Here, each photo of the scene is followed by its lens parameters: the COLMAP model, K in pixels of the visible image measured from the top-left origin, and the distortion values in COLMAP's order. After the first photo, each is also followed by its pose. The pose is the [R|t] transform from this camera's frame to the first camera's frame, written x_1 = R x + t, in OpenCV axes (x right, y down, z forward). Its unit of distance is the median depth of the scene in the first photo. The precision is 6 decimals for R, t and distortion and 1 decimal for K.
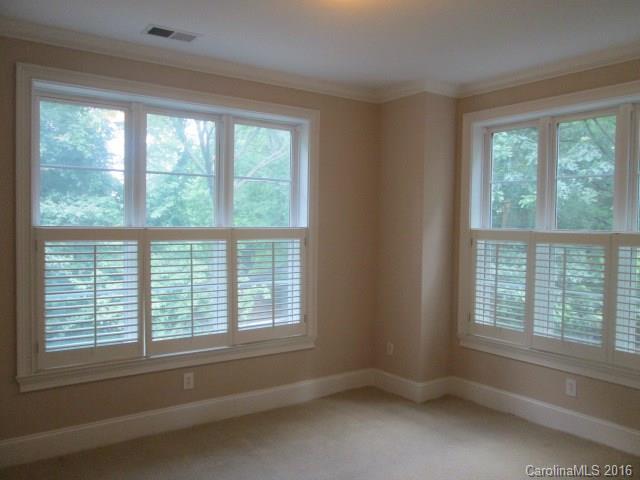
lens RADIAL K [[524.4, 0, 320.0], [0, 524.4, 240.0], [0, 0, 1]] dist [-0.094481, -0.001203]
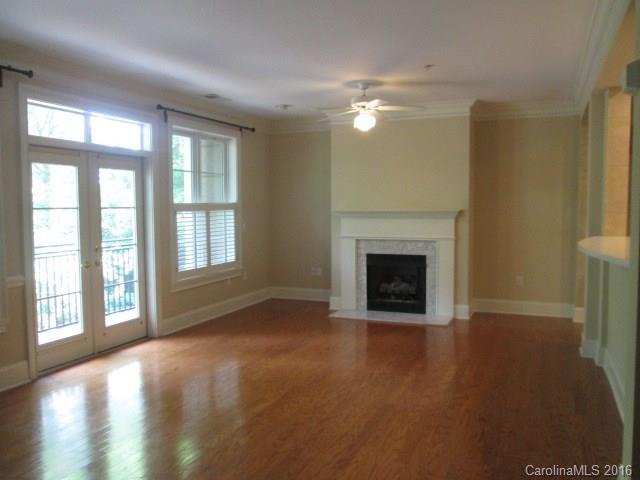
lens RADIAL K [[524.4, 0, 320.0], [0, 524.4, 240.0], [0, 0, 1]] dist [-0.094481, -0.001203]
pose [[0.855970, -0.046107, 0.514966, -0.710103], [0.020668, 0.998271, 0.055025, 0.009140], [-0.516613, -0.036457, 0.855443, -0.592820]]
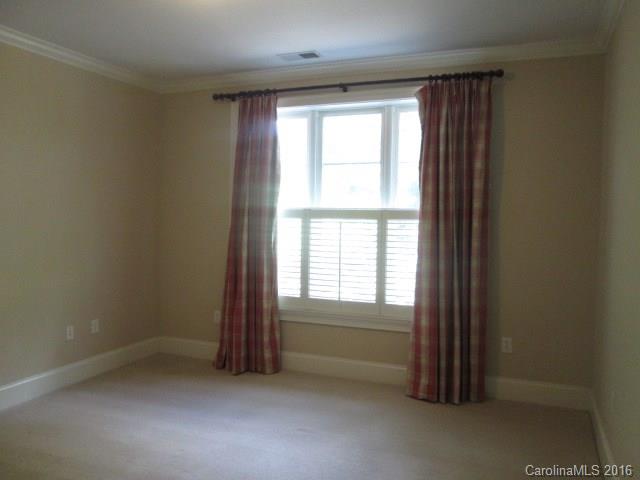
lens RADIAL K [[524.4, 0, 320.0], [0, 524.4, 240.0], [0, 0, 1]] dist [-0.094481, -0.001203]
pose [[0.523760, 0.035759, -0.851115, 0.760053], [-0.029630, 0.999279, 0.023750, 0.018704], [0.851350, 0.012779, 0.524442, 0.361449]]
